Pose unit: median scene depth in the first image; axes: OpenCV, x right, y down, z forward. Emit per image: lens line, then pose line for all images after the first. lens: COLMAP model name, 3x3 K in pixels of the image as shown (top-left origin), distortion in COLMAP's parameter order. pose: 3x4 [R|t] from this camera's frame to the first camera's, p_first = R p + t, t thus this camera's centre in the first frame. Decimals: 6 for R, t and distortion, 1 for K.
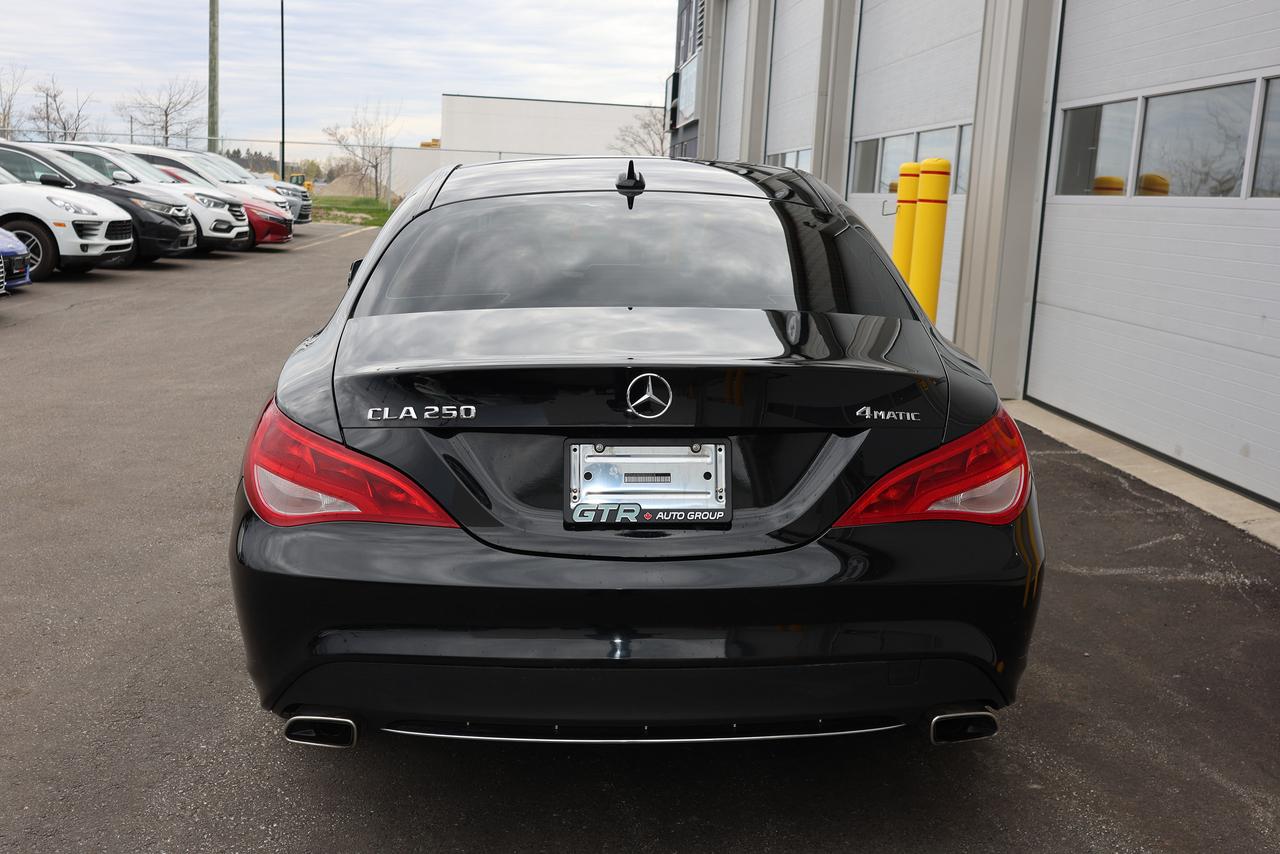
lens RADIAL K [[1366.3, 0, 634.3], [0, 1366.3, 425.4], [0, 0, 1]] dist [-0.044181, 0.000000]
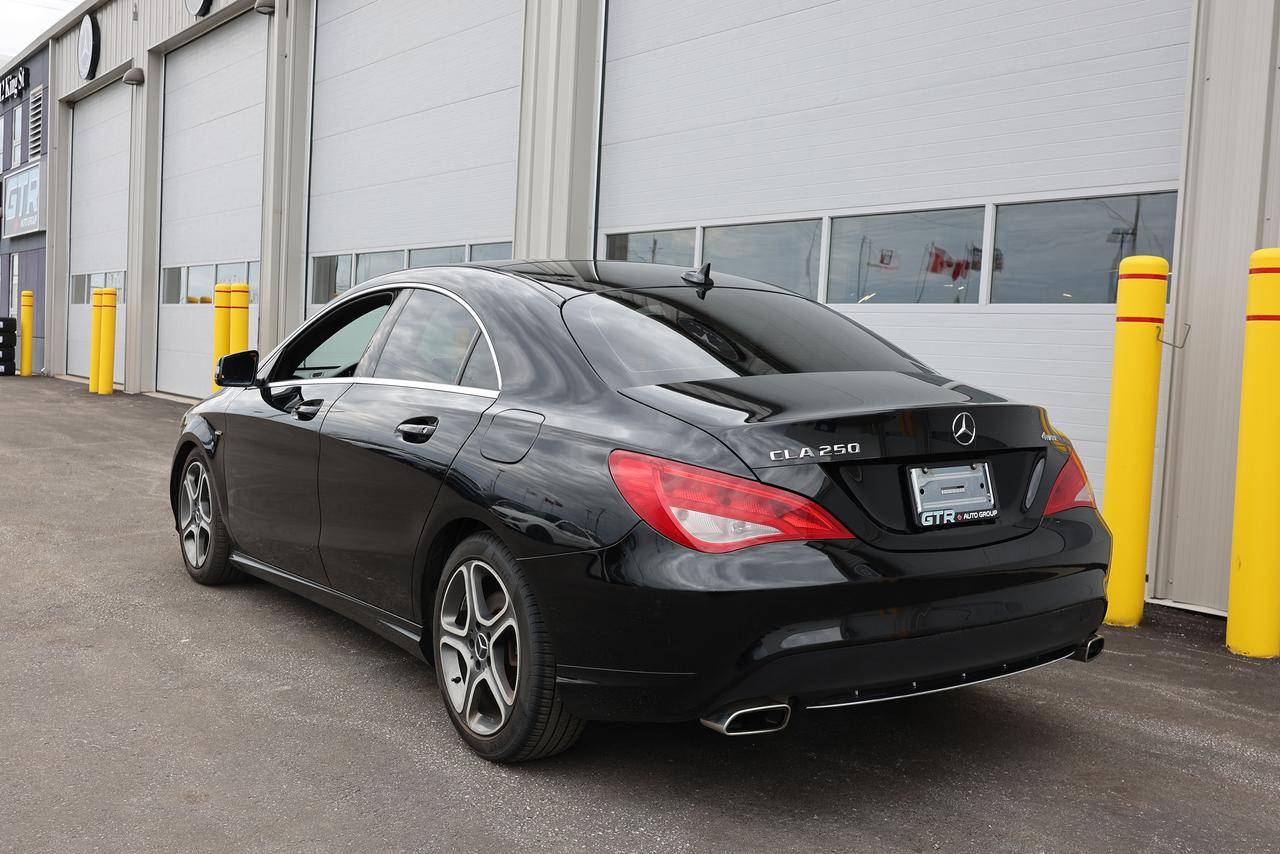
lens RADIAL K [[1282.5, 0, 646.7], [0, 1282.5, 430.5], [0, 0, 1]] dist [-0.013105, 0.000000]
pose [[0.837318, -0.041475, 0.545141, -0.944594], [0.082717, 0.995250, -0.051330, 0.019469], [-0.540423, 0.088072, 0.836772, 0.083388]]
